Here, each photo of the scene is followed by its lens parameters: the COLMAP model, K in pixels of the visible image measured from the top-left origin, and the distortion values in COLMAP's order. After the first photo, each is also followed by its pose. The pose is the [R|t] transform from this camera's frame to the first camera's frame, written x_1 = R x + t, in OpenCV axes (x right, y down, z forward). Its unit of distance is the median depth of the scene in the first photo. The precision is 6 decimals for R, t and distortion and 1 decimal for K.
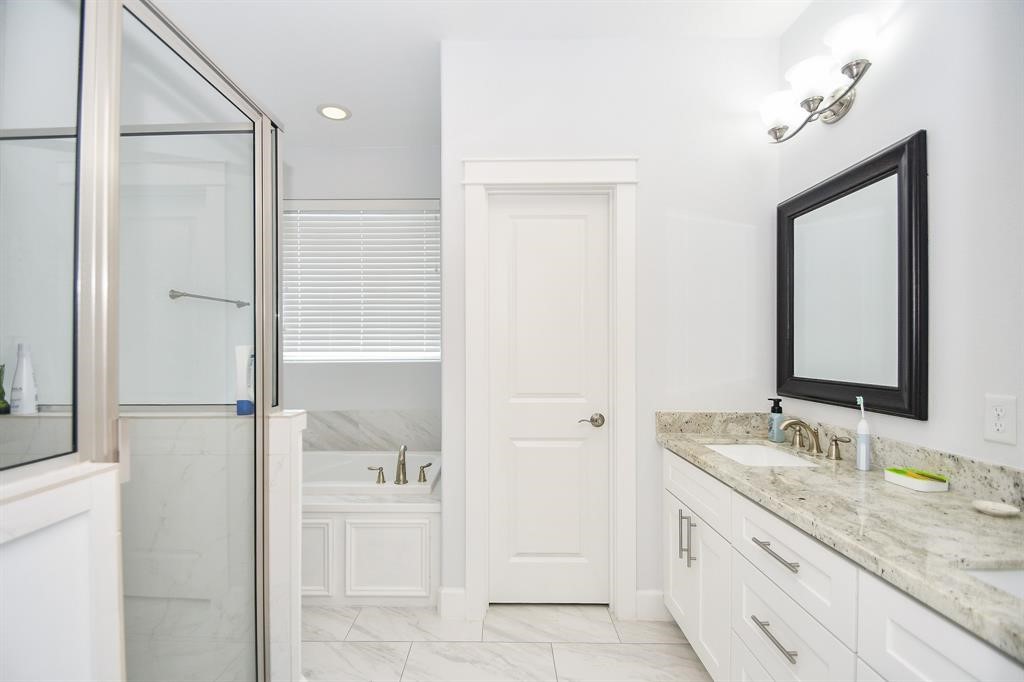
lens RADIAL K [[453.9, 0, 496.5], [0, 453.9, 349.0], [0, 0, 1]] dist [0.017209, -0.016004]
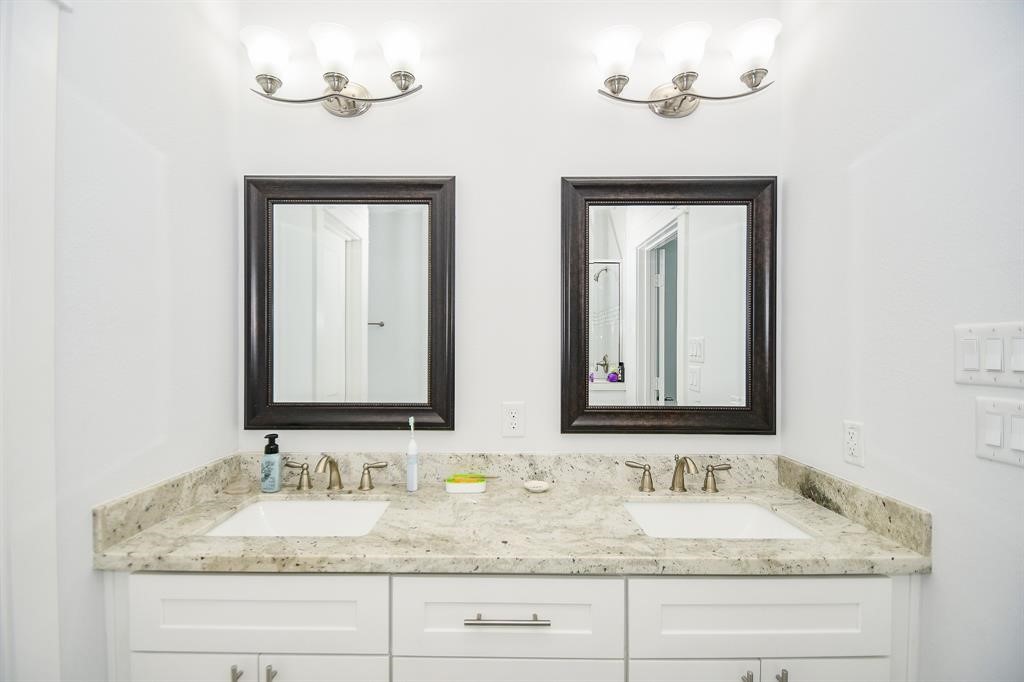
lens RADIAL K [[449.1, 0, 486.9], [0, 449.1, 347.7], [0, 0, 1]] dist [0.019142, -0.015387]
pose [[-0.004526, -0.000198, 0.999990, -0.178794], [0.000318, 1.000000, 0.000199, -0.046075], [-0.999990, 0.000319, -0.004526, 0.829005]]
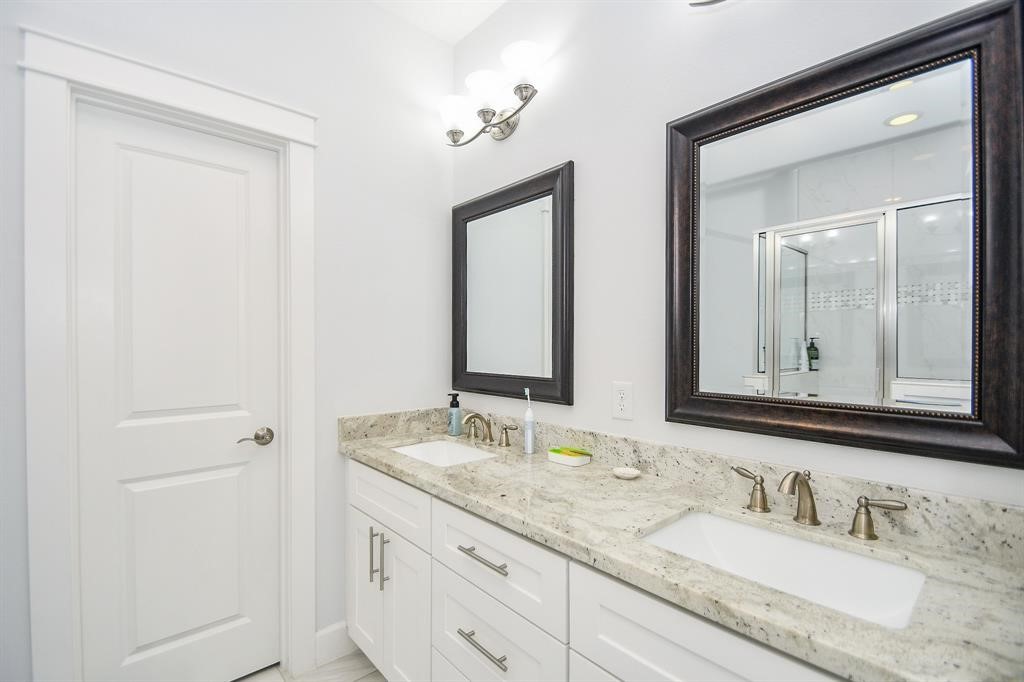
lens RADIAL K [[453.9, 0, 496.5], [0, 453.9, 349.0], [0, 0, 1]] dist [0.017209, -0.016004]
pose [[0.746401, -0.004259, 0.665483, -0.001697], [-0.000300, 0.999977, 0.006737, 0.000763], [-0.665496, -0.005228, 0.746383, 0.214657]]
